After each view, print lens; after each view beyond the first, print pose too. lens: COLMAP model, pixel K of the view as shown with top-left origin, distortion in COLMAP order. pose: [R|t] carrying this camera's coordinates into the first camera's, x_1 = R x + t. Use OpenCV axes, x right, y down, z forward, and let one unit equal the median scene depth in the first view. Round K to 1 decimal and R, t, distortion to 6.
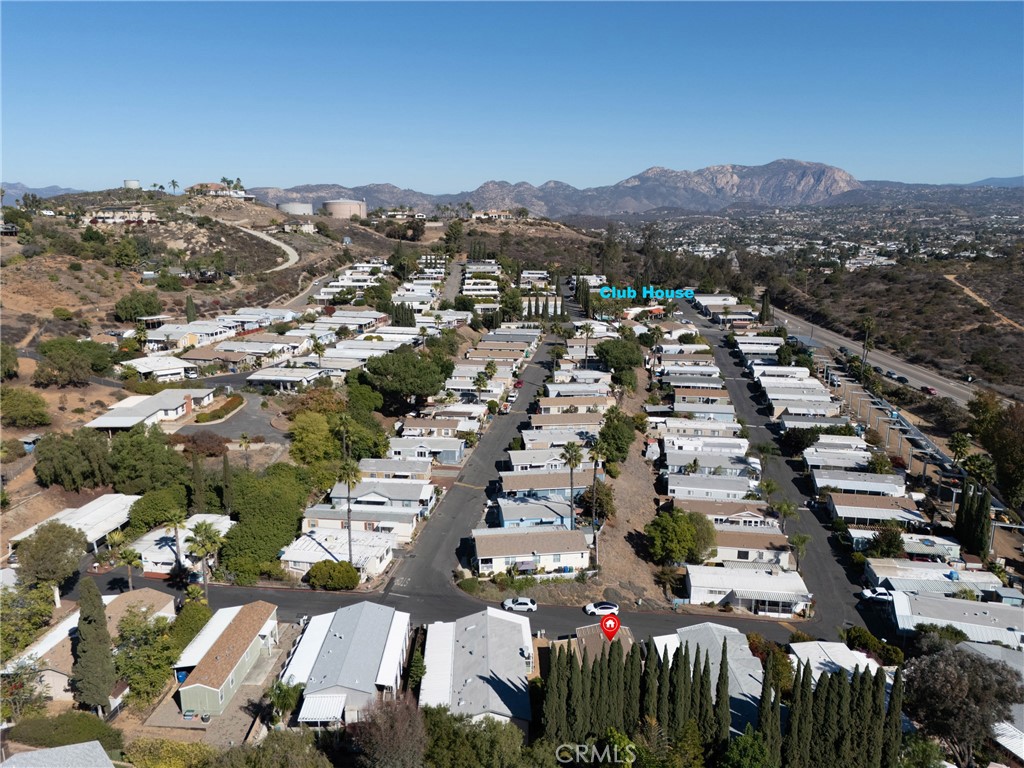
lens RADIAL K [[759.0, 0, 512.0], [0, 759.0, 384.0], [0, 0, 1]] dist [0.027509, -0.001862]
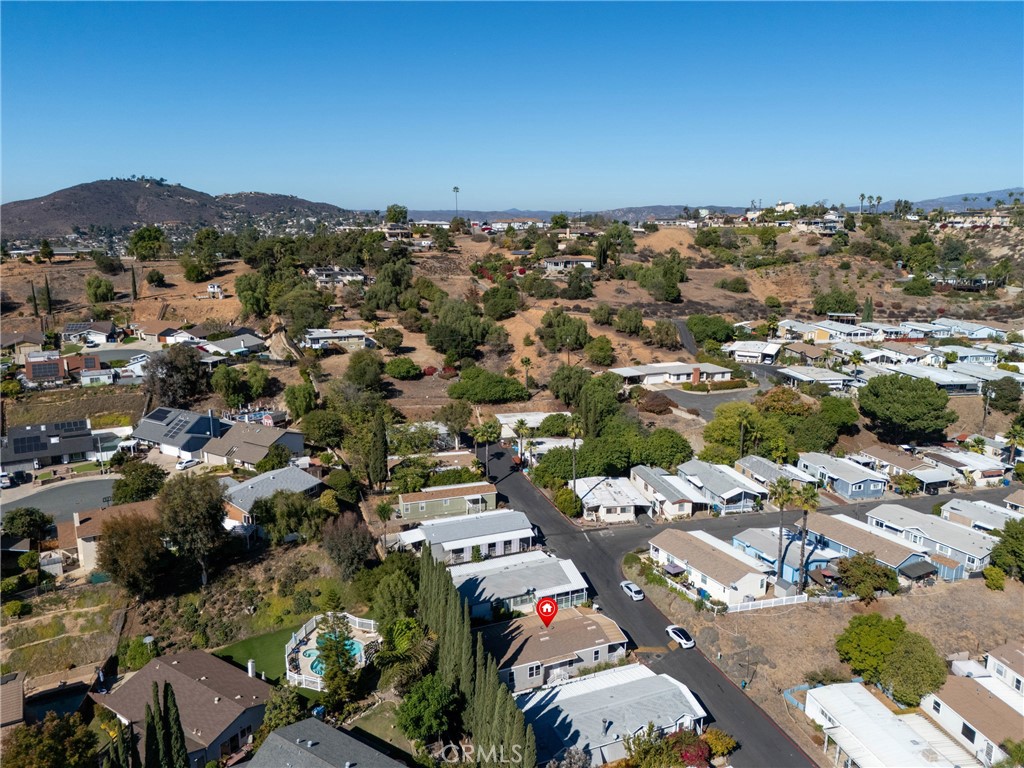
lens RADIAL K [[759.0, 0, 512.0], [0, 759.0, 384.0], [0, 0, 1]] dist [0.027509, -0.001862]
pose [[0.370921, 0.210601, -0.904469, 0.210959], [-0.216129, 0.966779, 0.136476, -0.023341], [0.903164, 0.144861, 0.404116, 0.096567]]
